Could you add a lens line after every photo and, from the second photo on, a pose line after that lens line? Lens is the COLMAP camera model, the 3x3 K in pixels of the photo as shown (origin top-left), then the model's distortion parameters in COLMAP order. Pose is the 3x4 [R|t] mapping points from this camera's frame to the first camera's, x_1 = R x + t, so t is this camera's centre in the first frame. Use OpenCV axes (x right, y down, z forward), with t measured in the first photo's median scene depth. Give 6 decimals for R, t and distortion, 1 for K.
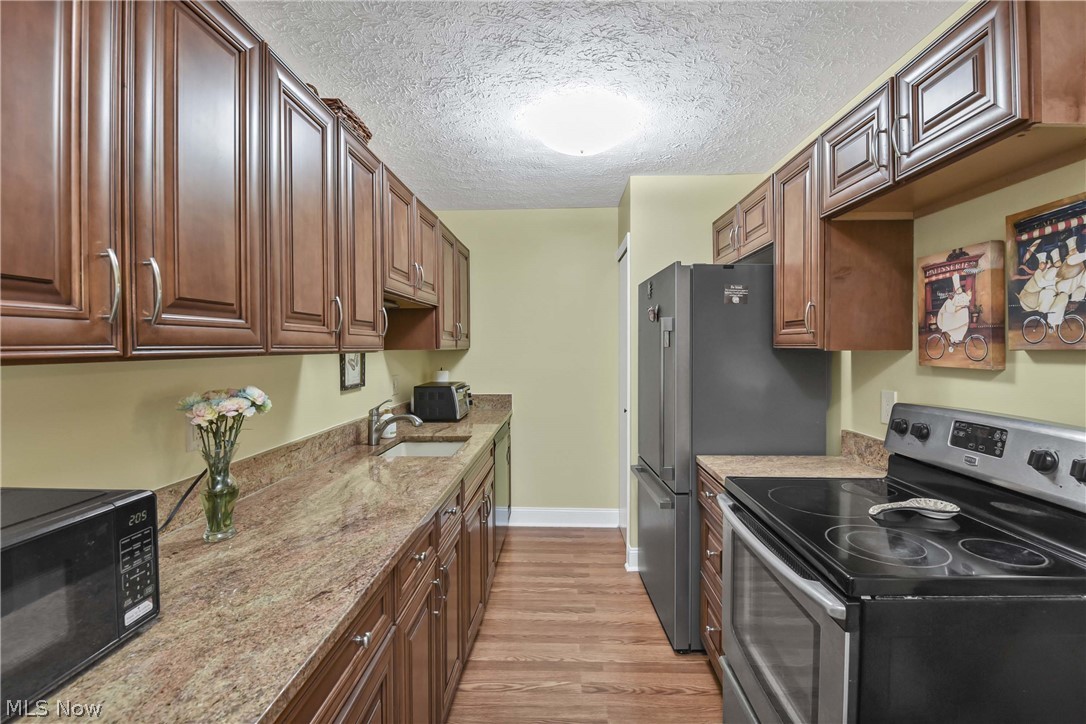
lens RADIAL K [[559.9, 0, 543.0], [0, 559.9, 362.0], [0, 0, 1]] dist [-0.001492, -0.017465]
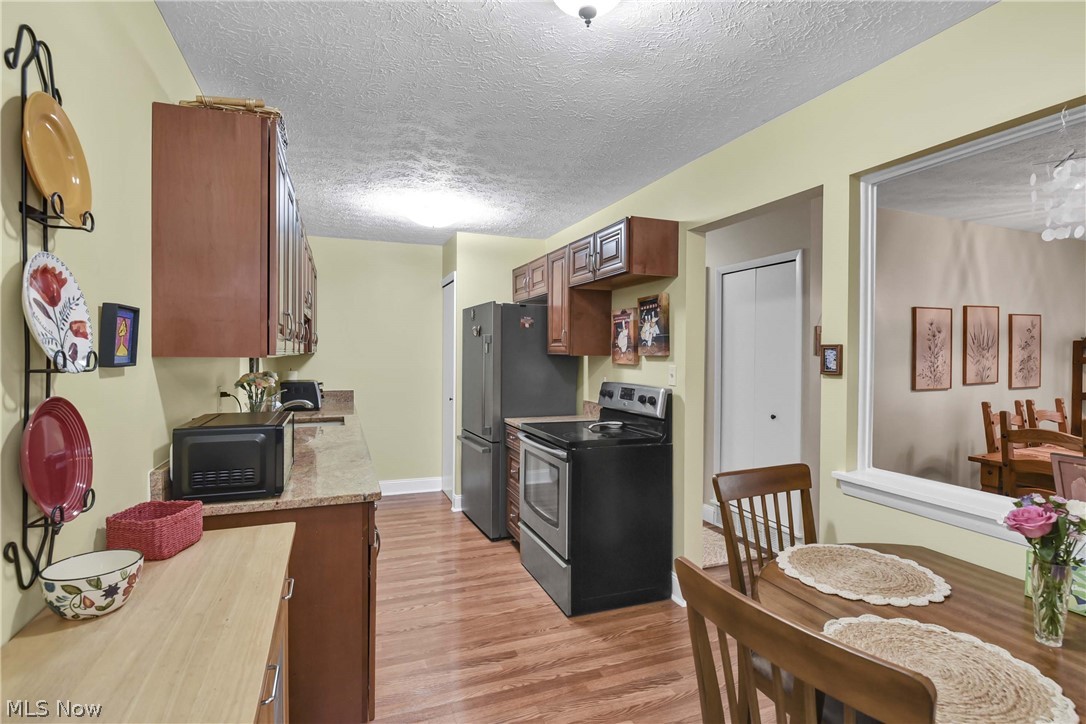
lens RADIAL K [[522.4, 0, 543.9], [0, 522.4, 354.4], [0, 0, 1]] dist [-0.005579, -0.001335]
pose [[0.934464, 0.009793, 0.355923, -0.223588], [-0.001399, 0.999715, -0.023835, 0.018490], [-0.356055, 0.021775, 0.934211, -0.650570]]
